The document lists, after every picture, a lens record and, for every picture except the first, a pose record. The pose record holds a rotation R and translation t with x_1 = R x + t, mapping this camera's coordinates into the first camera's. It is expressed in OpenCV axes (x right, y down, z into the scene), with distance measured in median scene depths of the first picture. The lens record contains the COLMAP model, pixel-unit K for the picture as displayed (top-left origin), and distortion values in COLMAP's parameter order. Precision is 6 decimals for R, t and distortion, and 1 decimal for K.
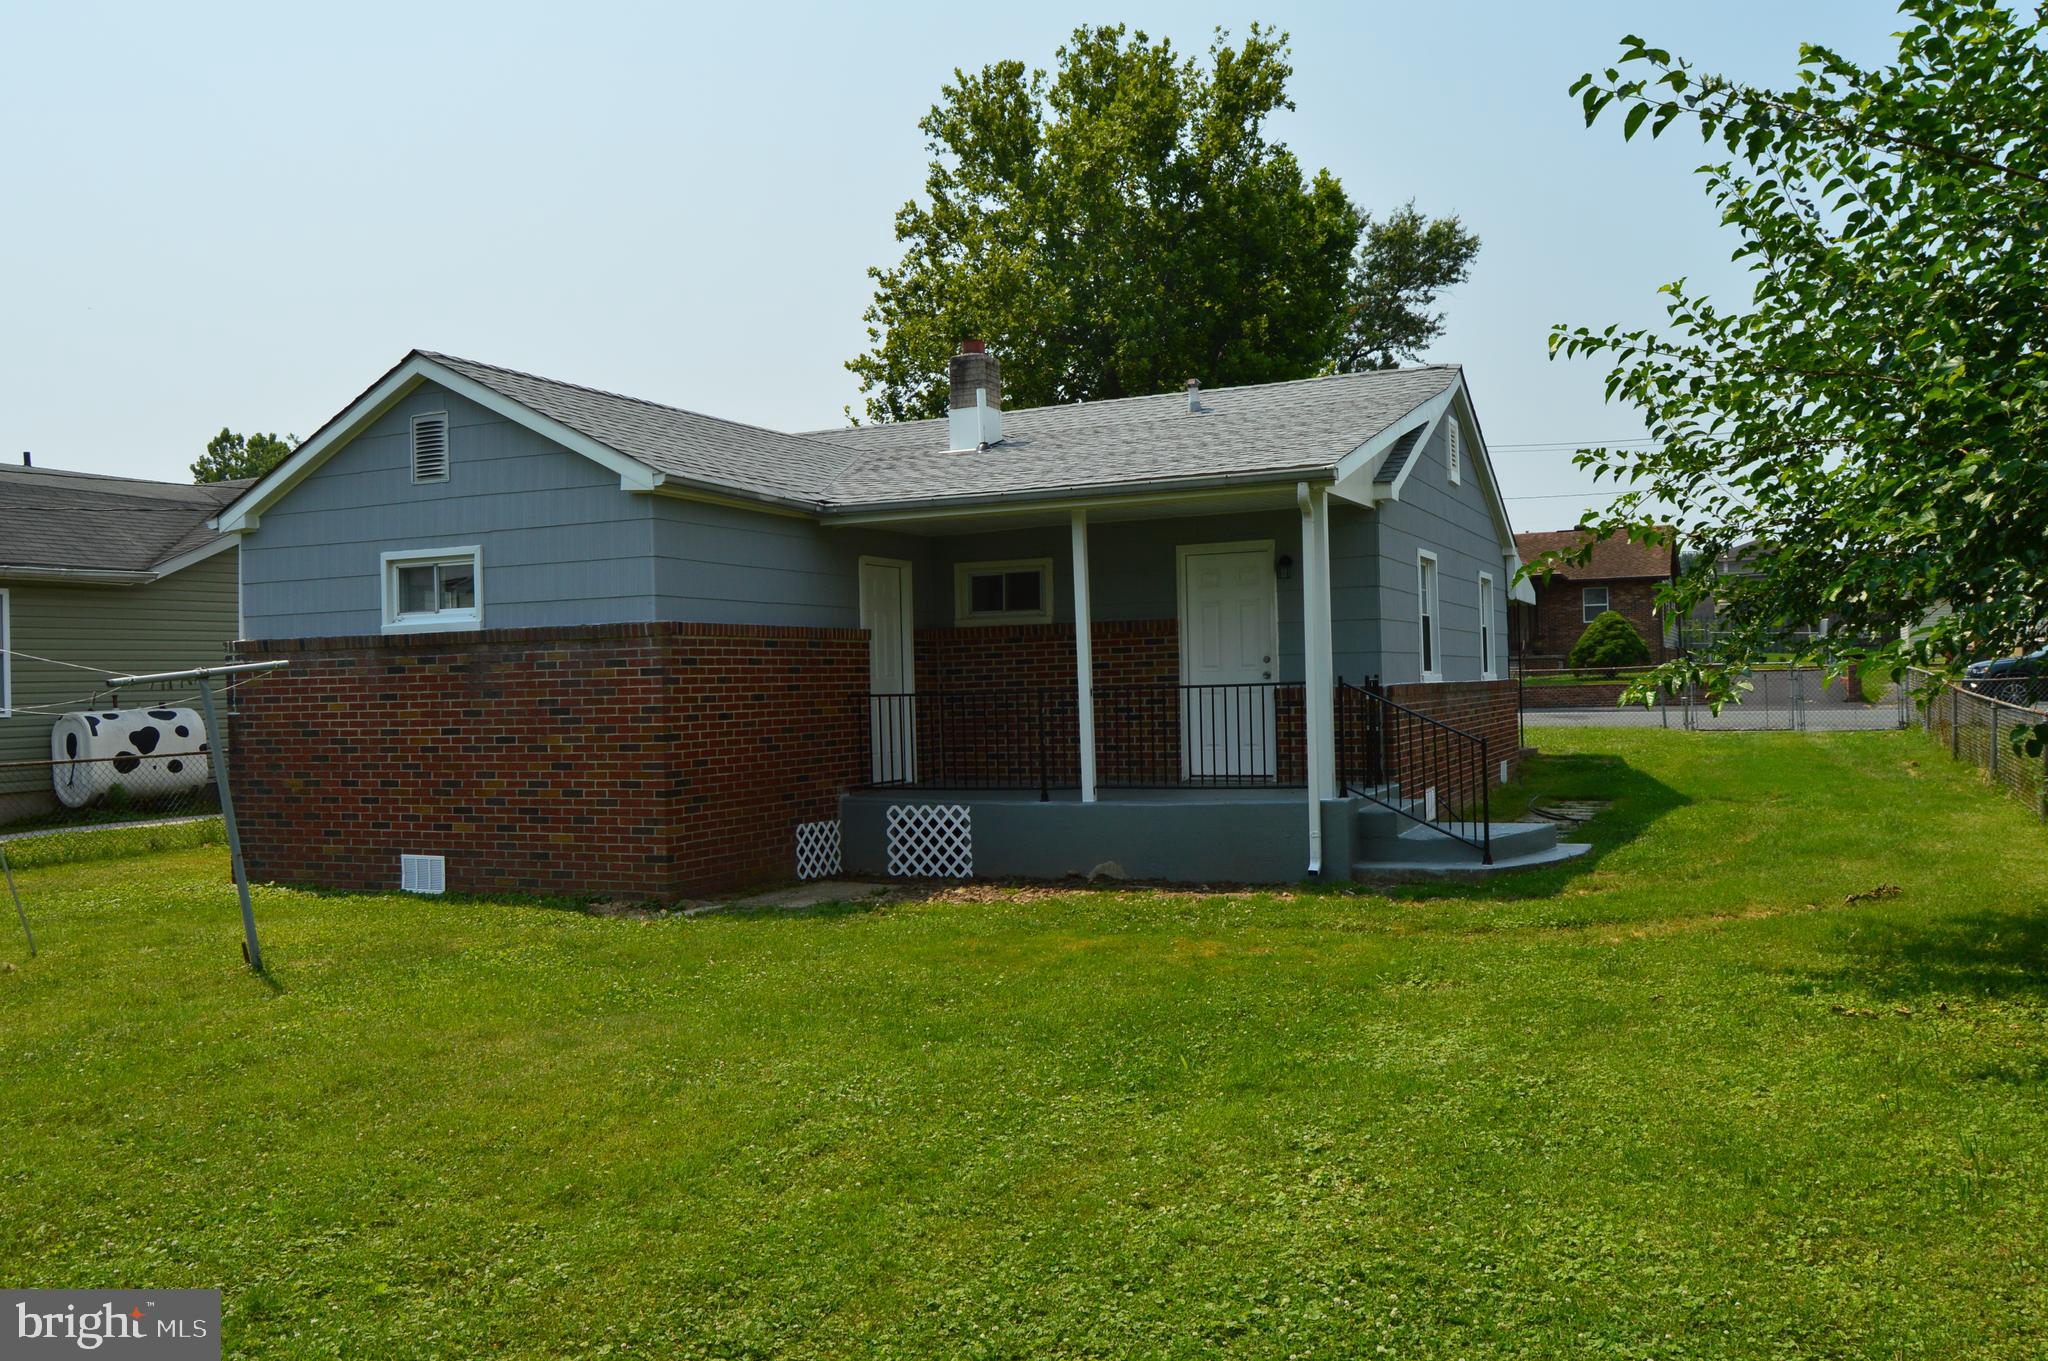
lens RADIAL K [[1608.0, 0, 1024.5], [0, 1608.0, 683.4], [0, 0, 1]] dist [-0.010474, 0.001614]
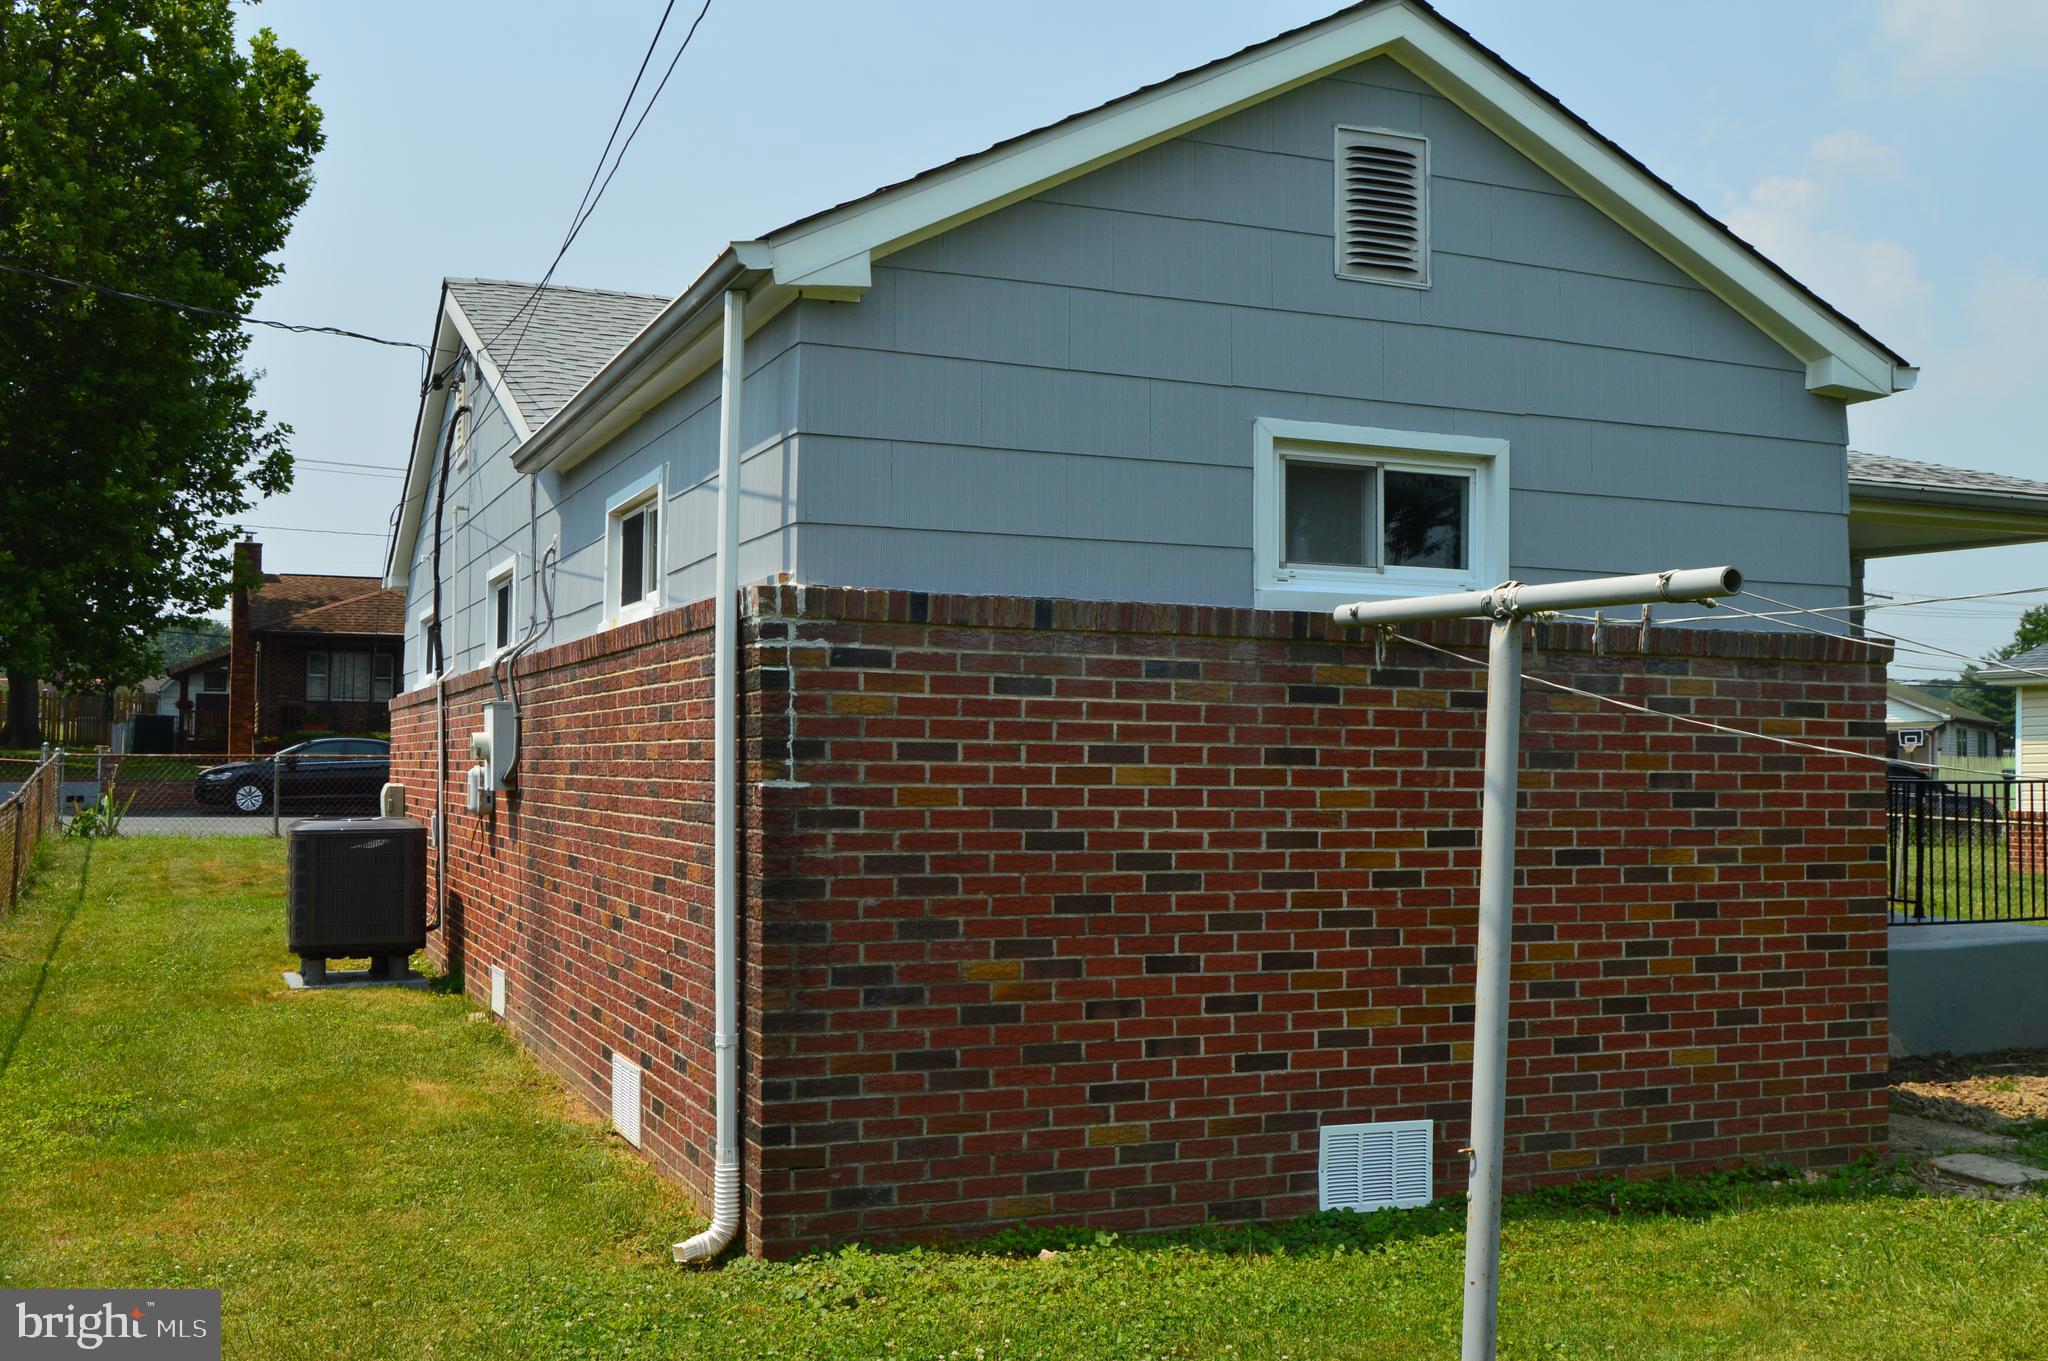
lens RADIAL K [[1985.7, 0, 1022.4], [0, 1985.7, 679.0], [0, 0, 1]] dist [-0.006463, 0.000000]
pose [[0.674528, 0.062126, 0.735630, -0.871517], [-0.027719, 0.997882, -0.058857, 0.021934], [-0.737728, 0.019309, 0.674821, 0.728516]]
